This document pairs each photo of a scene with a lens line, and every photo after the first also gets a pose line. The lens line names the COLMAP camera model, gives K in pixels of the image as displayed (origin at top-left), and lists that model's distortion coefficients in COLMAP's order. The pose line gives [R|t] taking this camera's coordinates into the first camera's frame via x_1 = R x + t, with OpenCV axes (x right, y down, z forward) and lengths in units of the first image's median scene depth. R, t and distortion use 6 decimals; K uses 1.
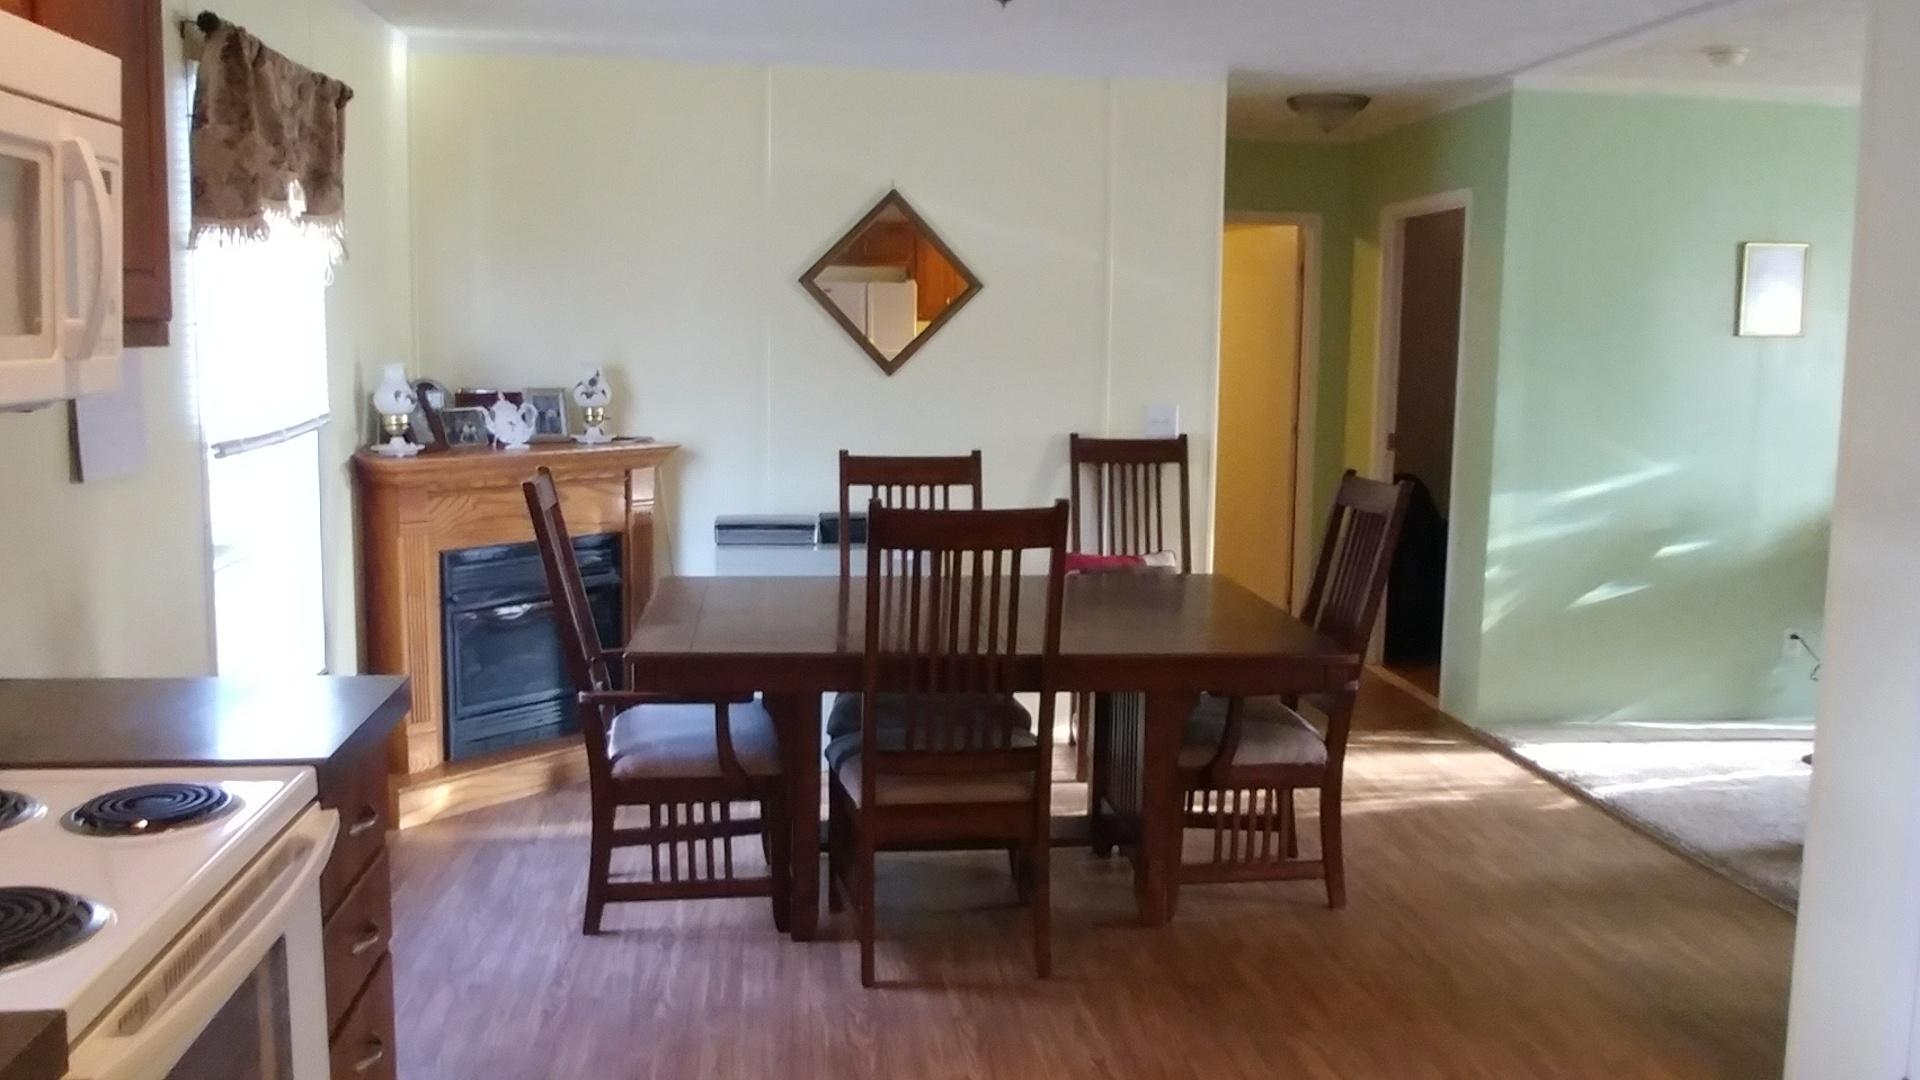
lens RADIAL K [[1542.1, 0, 957.5], [0, 1542.1, 540.5], [0, 0, 1]] dist [-0.035492, 0.005673]
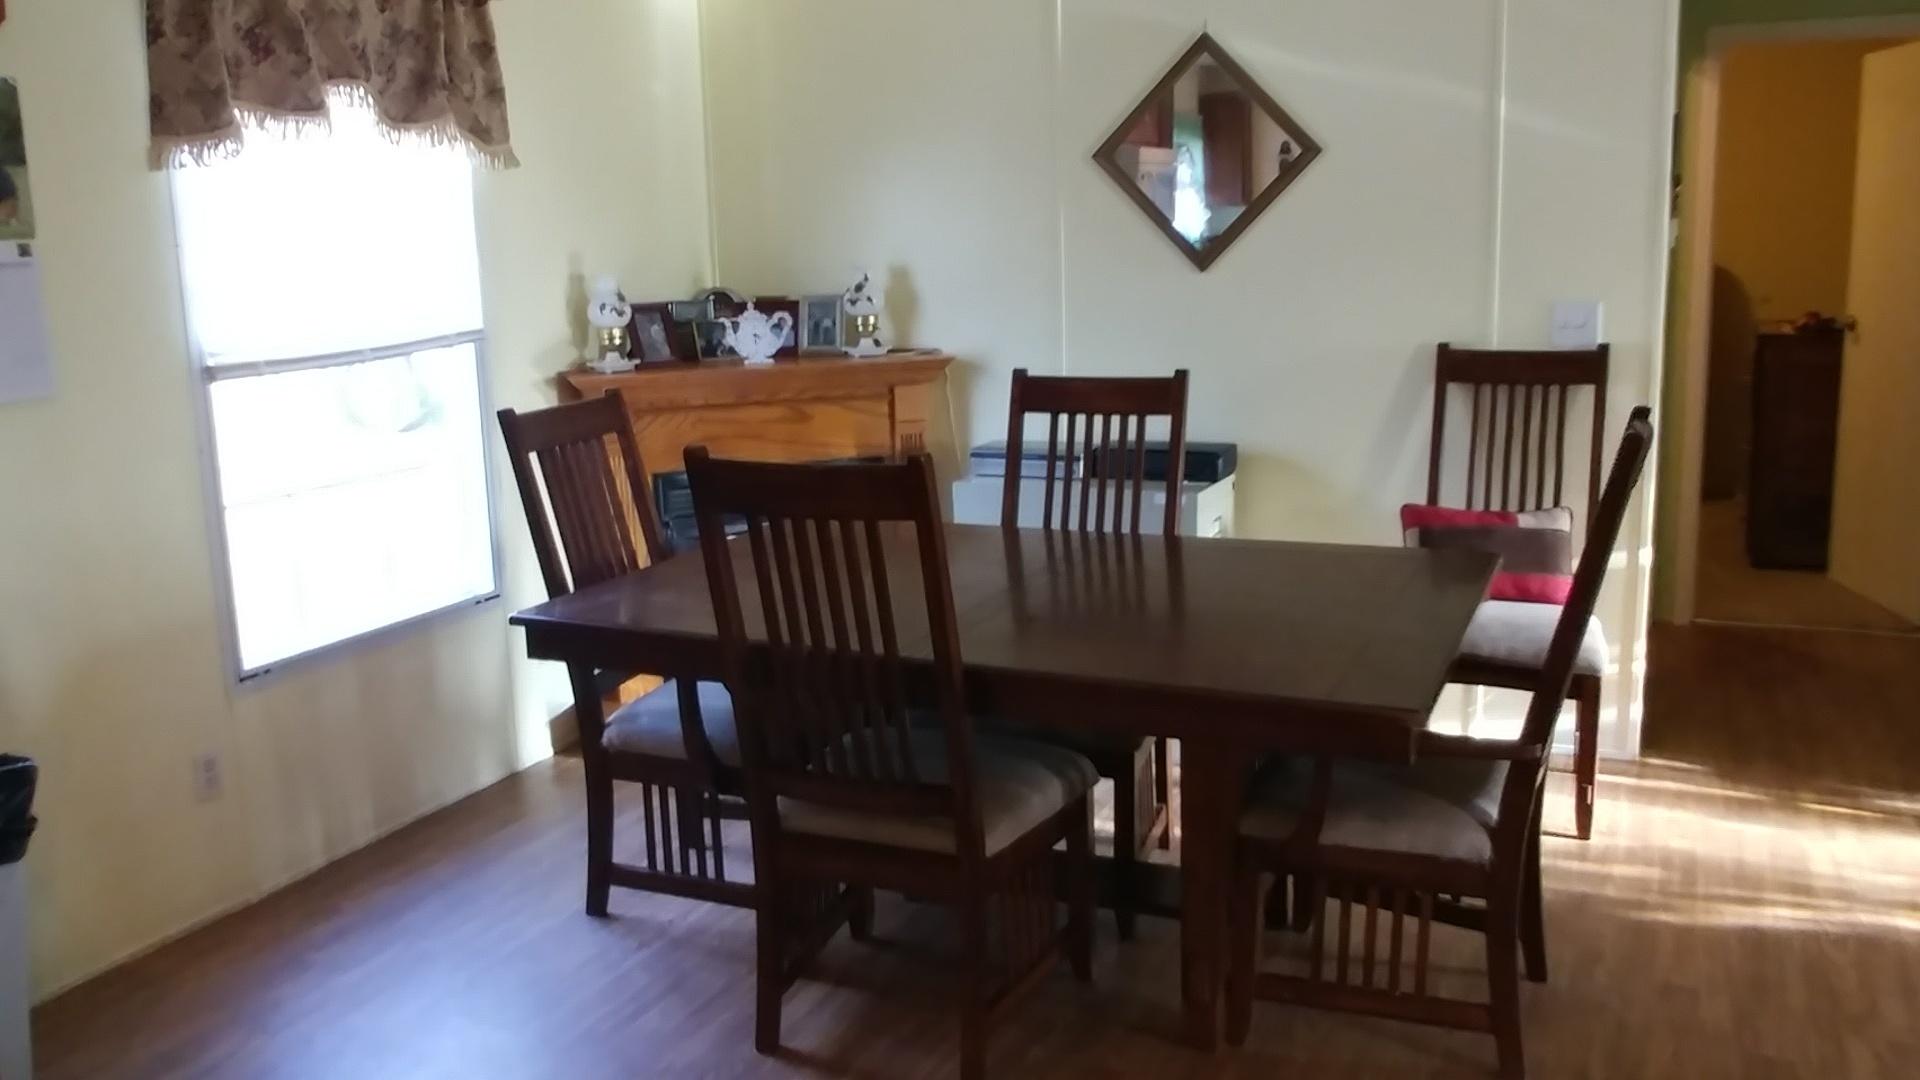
lens RADIAL K [[1575.2, 0, 960.0], [0, 1575.2, 528.1], [0, 0, 1]] dist [-0.027938, 0.003882]
pose [[0.855723, 0.057867, -0.514189, 0.302197], [-0.027999, 0.997449, 0.065658, -0.026469], [0.516676, -0.041788, 0.855160, 0.255113]]
